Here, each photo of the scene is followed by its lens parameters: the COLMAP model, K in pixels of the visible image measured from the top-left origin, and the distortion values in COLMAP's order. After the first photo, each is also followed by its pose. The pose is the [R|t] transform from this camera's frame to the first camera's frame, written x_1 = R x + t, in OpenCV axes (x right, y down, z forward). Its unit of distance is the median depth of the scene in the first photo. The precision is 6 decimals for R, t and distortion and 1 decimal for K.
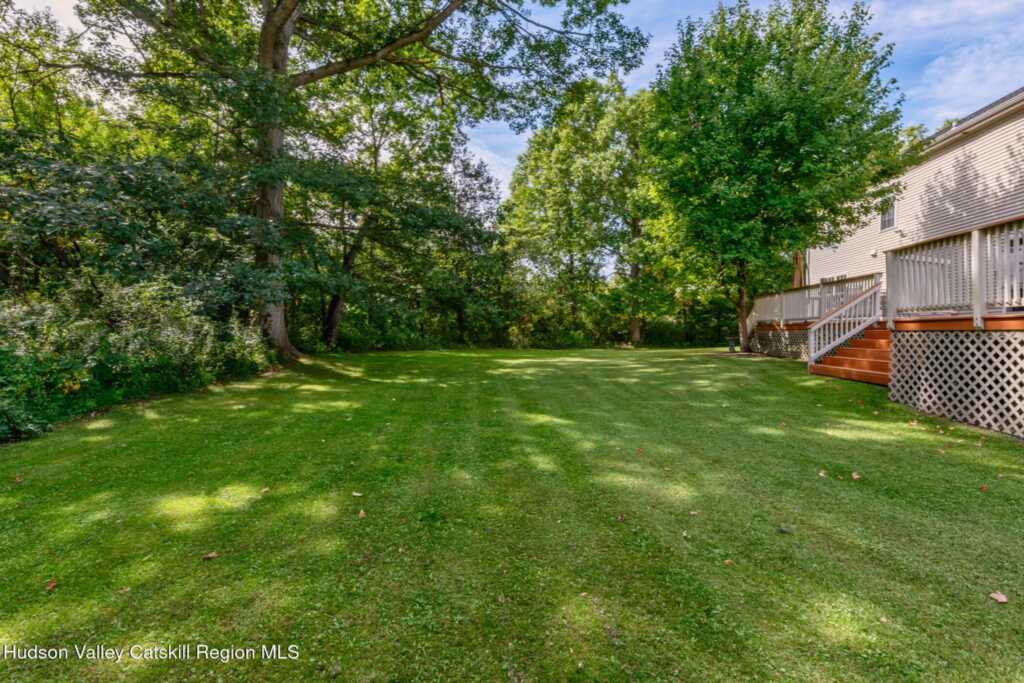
lens RADIAL K [[447.5, 0, 512.2], [0, 447.5, 347.2], [0, 0, 1]] dist [0.003653, 0.000159]
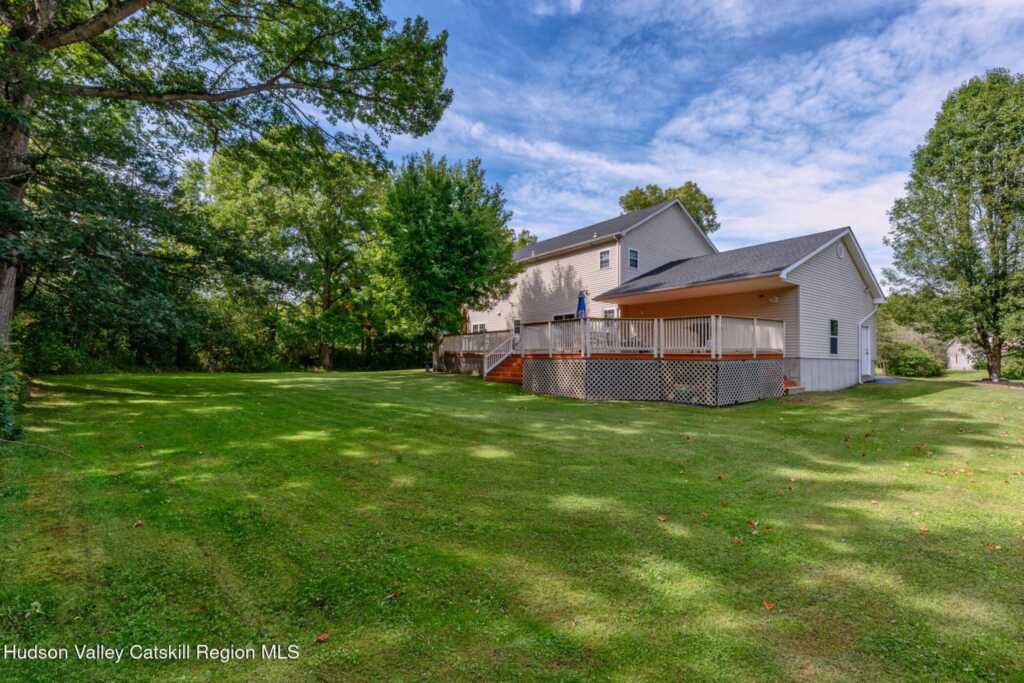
lens RADIAL K [[426.1, 0, 512.3], [0, 426.1, 345.3], [0, 0, 1]] dist [0.002314, 0.000034]
pose [[0.732216, 0.037550, 0.680036, -0.329143], [0.005999, 0.998085, -0.061570, 0.014678], [-0.681046, 0.049162, 0.730589, -0.270727]]
